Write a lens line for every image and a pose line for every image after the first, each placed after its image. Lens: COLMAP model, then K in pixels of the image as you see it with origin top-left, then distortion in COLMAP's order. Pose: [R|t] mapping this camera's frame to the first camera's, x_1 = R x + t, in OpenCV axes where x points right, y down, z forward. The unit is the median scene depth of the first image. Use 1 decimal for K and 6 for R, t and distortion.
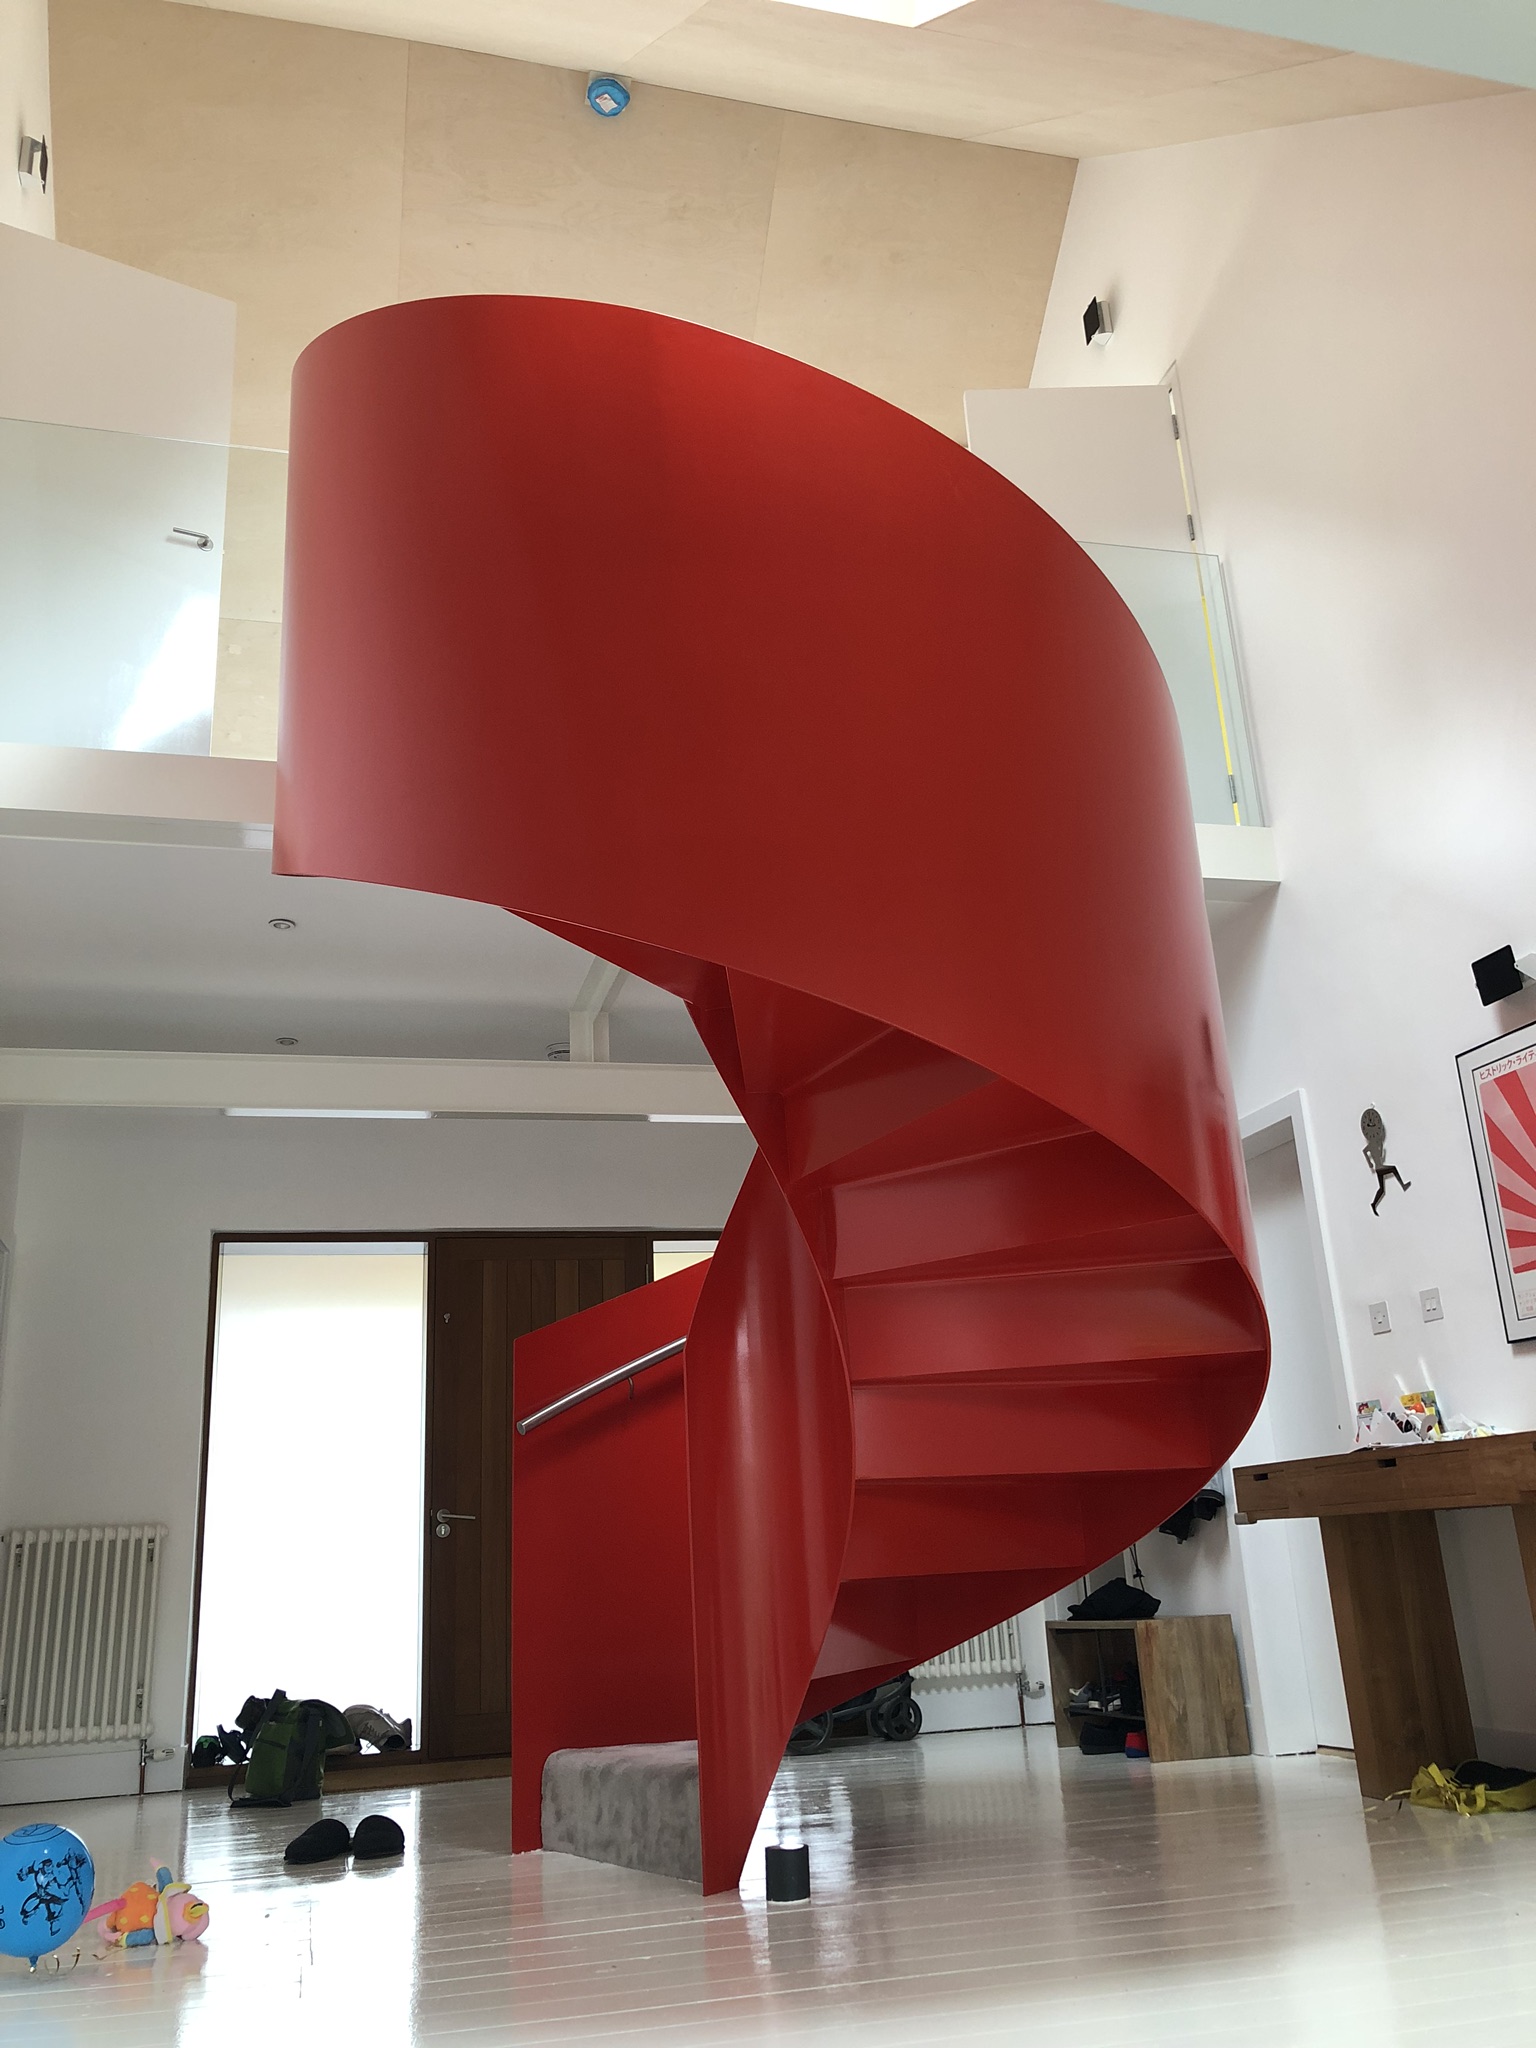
lens RADIAL K [[1681.1, 0, 768.0], [0, 1681.1, 1024.0], [0, 0, 1]] dist [-0.009797, -0.009910]
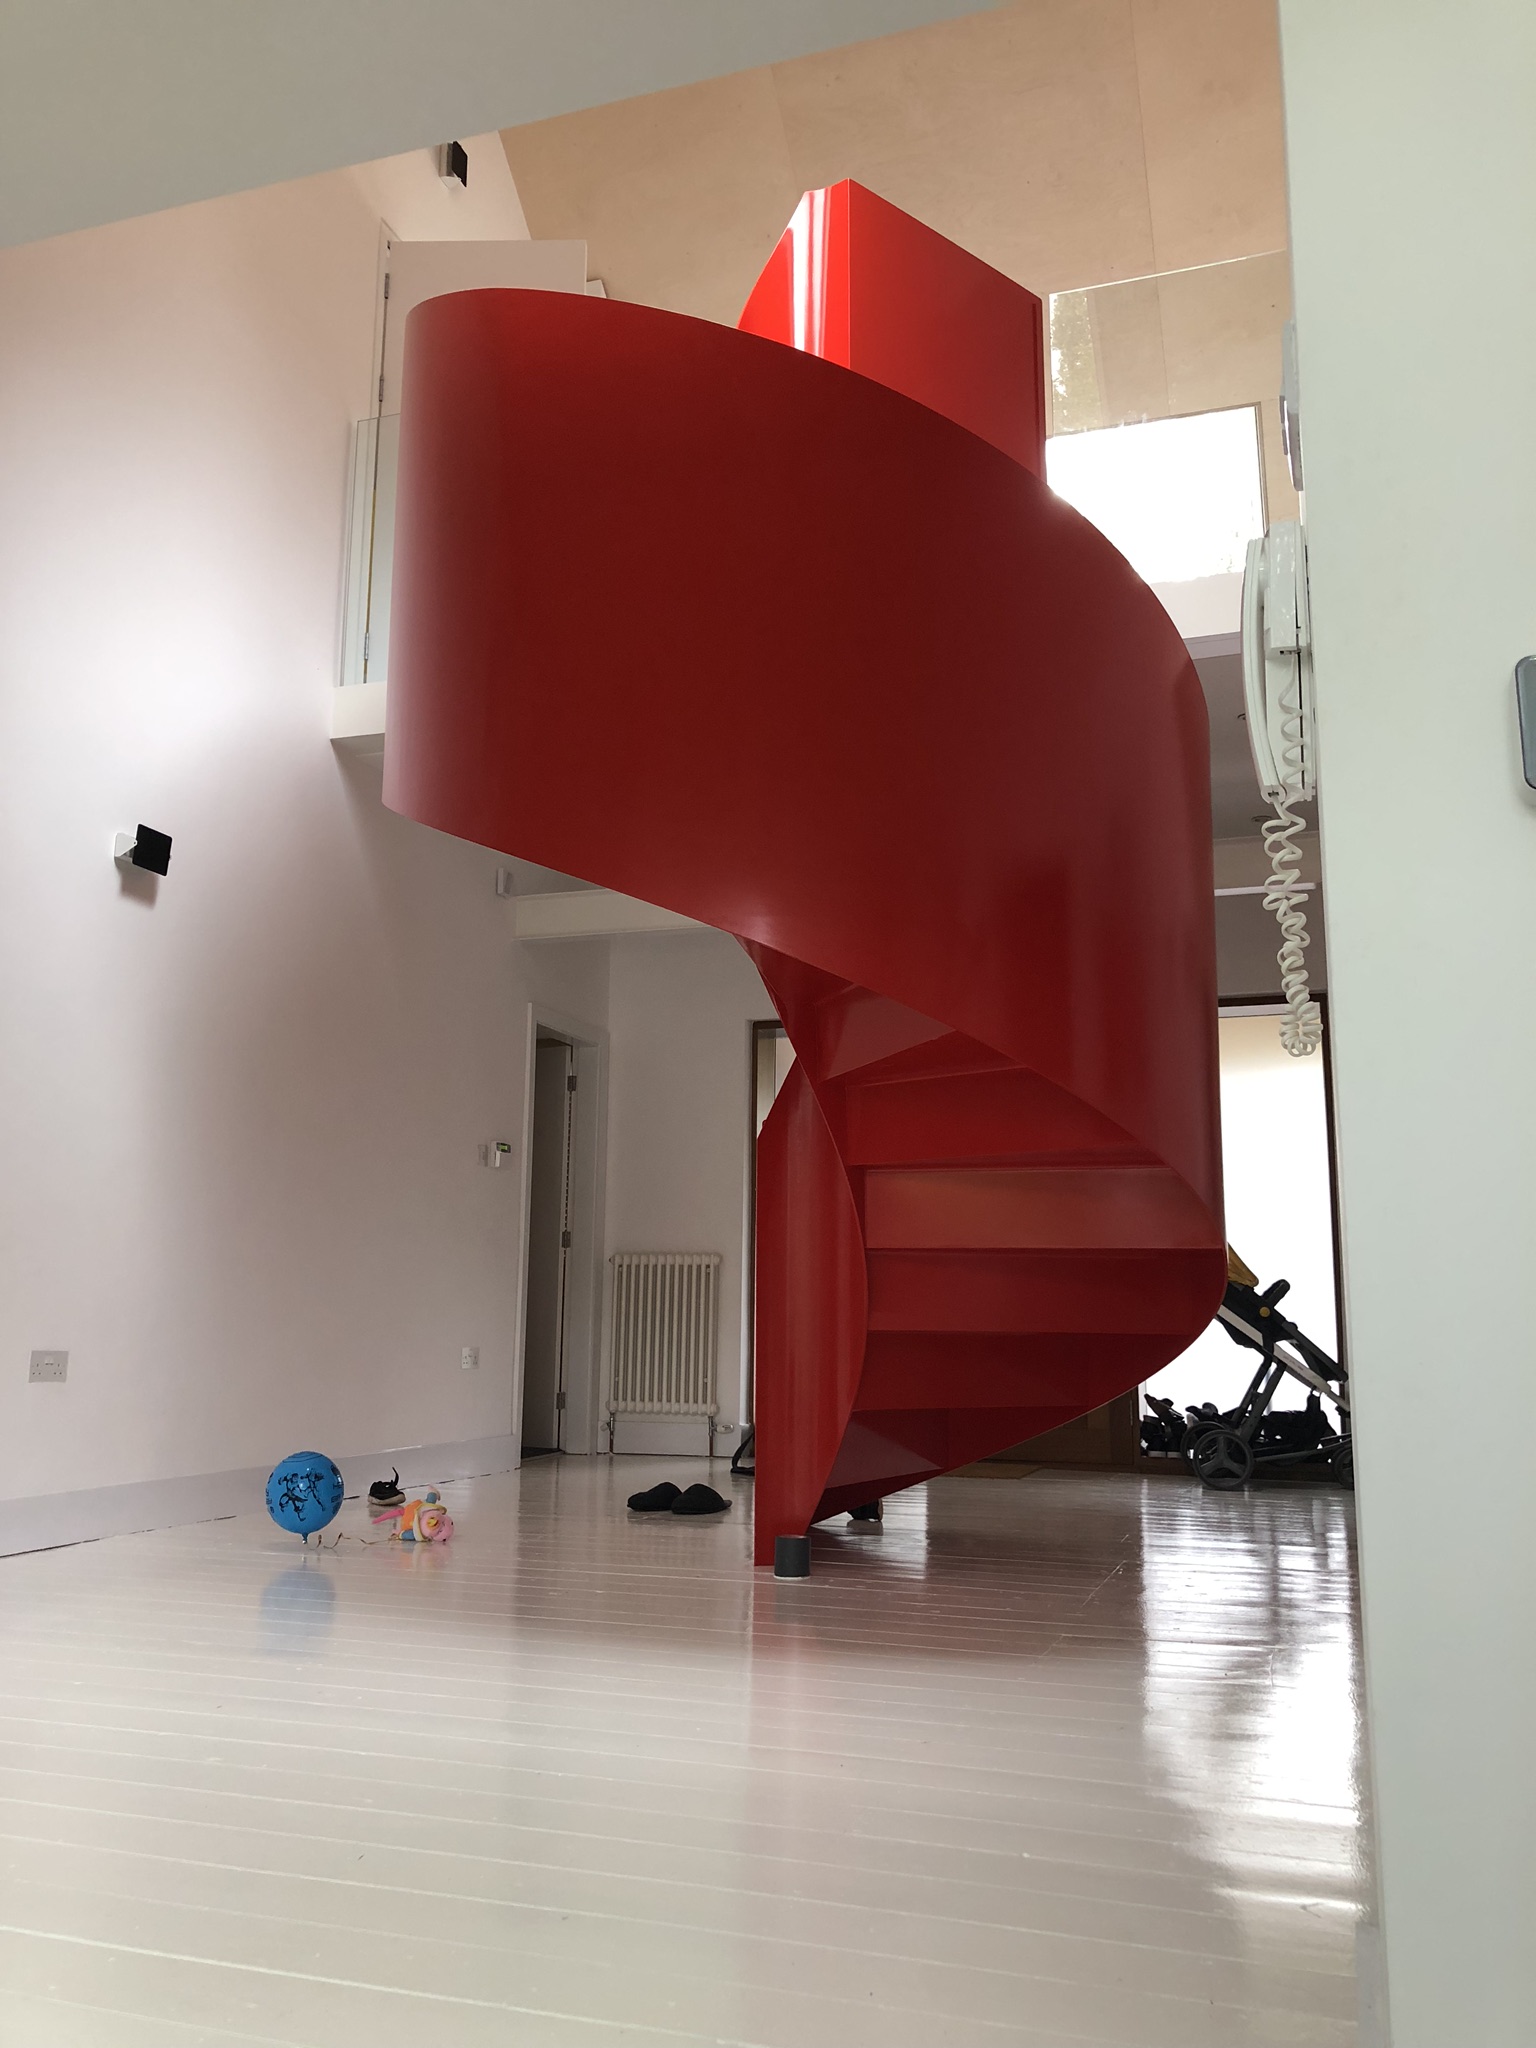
lens RADIAL K [[1632.8, 0, 768.0], [0, 1632.8, 1024.0], [0, 0, 1]] dist [0.008233, 0.001799]
pose [[0.851067, -0.027157, -0.524355, 0.332732], [0.107008, 0.986673, 0.122581, -0.019975], [0.514038, -0.160435, 0.842630, 0.011593]]
